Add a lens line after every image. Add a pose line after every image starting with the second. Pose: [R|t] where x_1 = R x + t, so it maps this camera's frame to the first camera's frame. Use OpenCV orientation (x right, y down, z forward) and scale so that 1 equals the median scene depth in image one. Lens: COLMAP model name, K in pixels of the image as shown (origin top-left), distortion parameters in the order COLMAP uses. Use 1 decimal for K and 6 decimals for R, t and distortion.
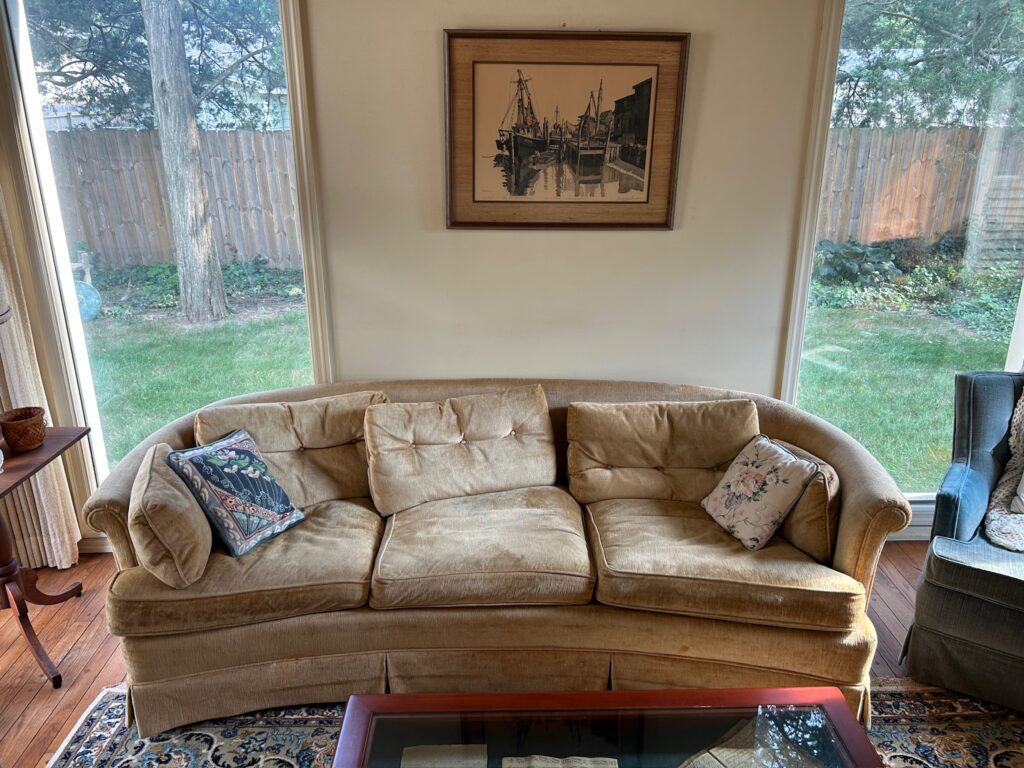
lens RADIAL K [[765.3, 0, 506.0], [0, 765.3, 376.2], [0, 0, 1]] dist [0.037840, -0.036511]
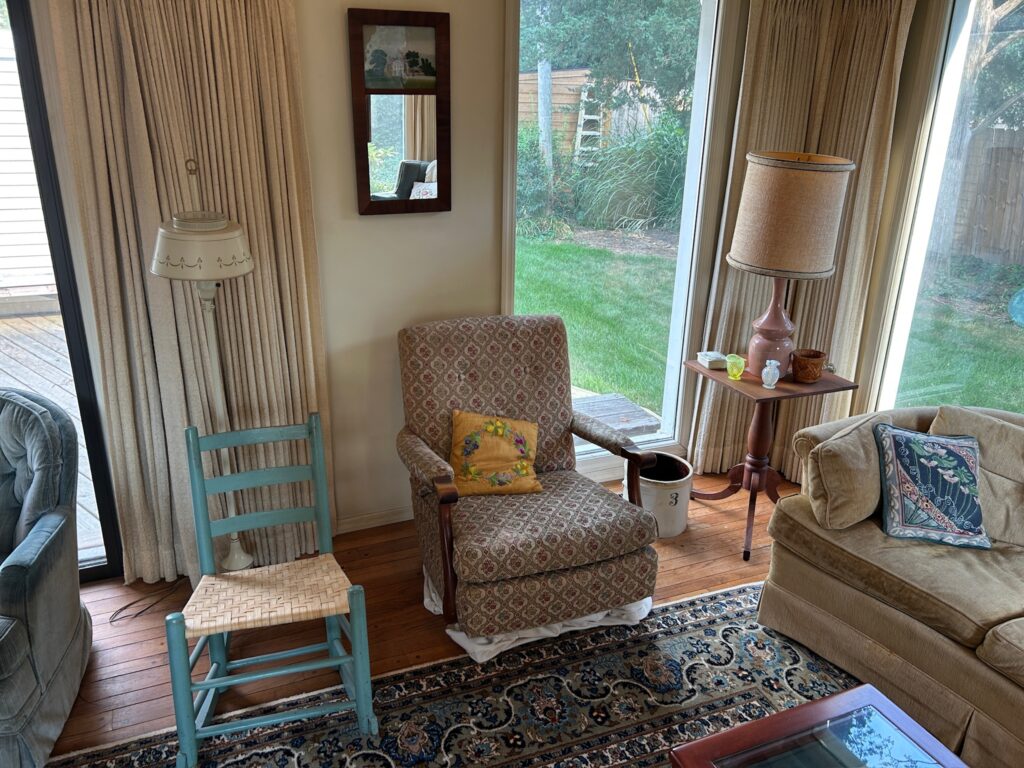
lens RADIAL K [[778.3, 0, 509.3], [0, 778.3, 384.7], [0, 0, 1]] dist [0.033627, -0.032381]
pose [[0.374725, 0.332720, -0.865378, 0.296924], [-0.318017, 0.922888, 0.217124, -0.023541], [0.870889, 0.193843, 0.451639, 0.015529]]
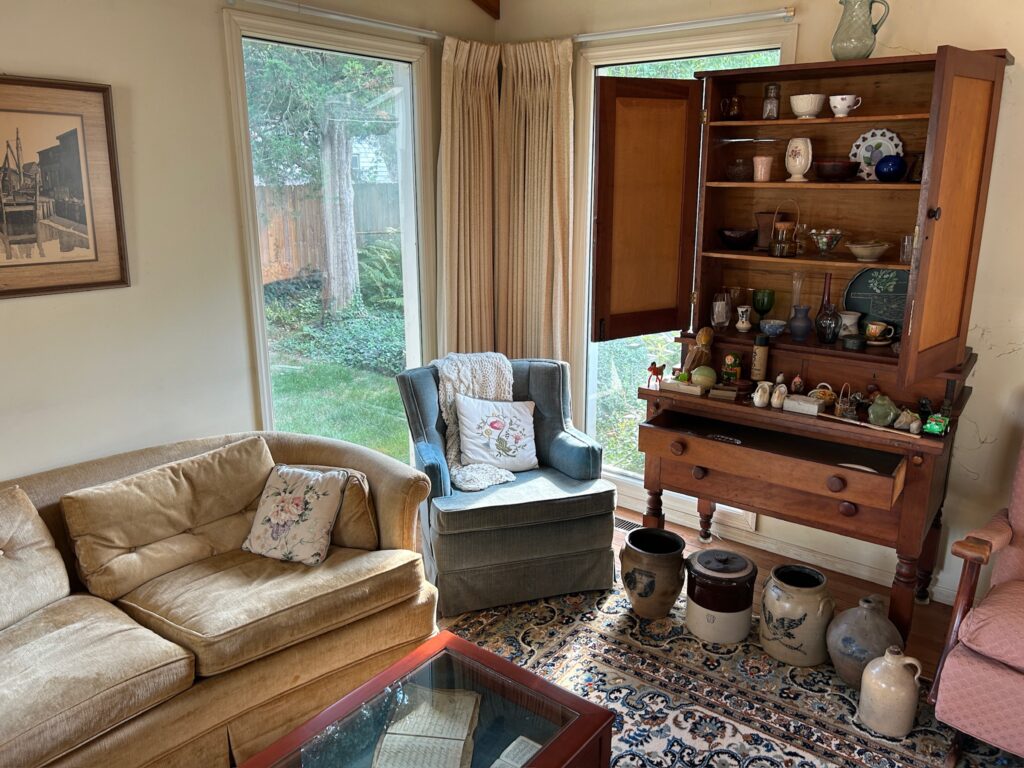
lens RADIAL K [[778.3, 0, 519.9], [0, 778.3, 378.4], [0, 0, 1]] dist [0.033627, -0.032381]
pose [[0.632928, -0.197940, 0.748480, -0.254248], [0.251548, 0.966890, 0.042987, -0.001133], [-0.732206, 0.161071, 0.661763, 0.028834]]
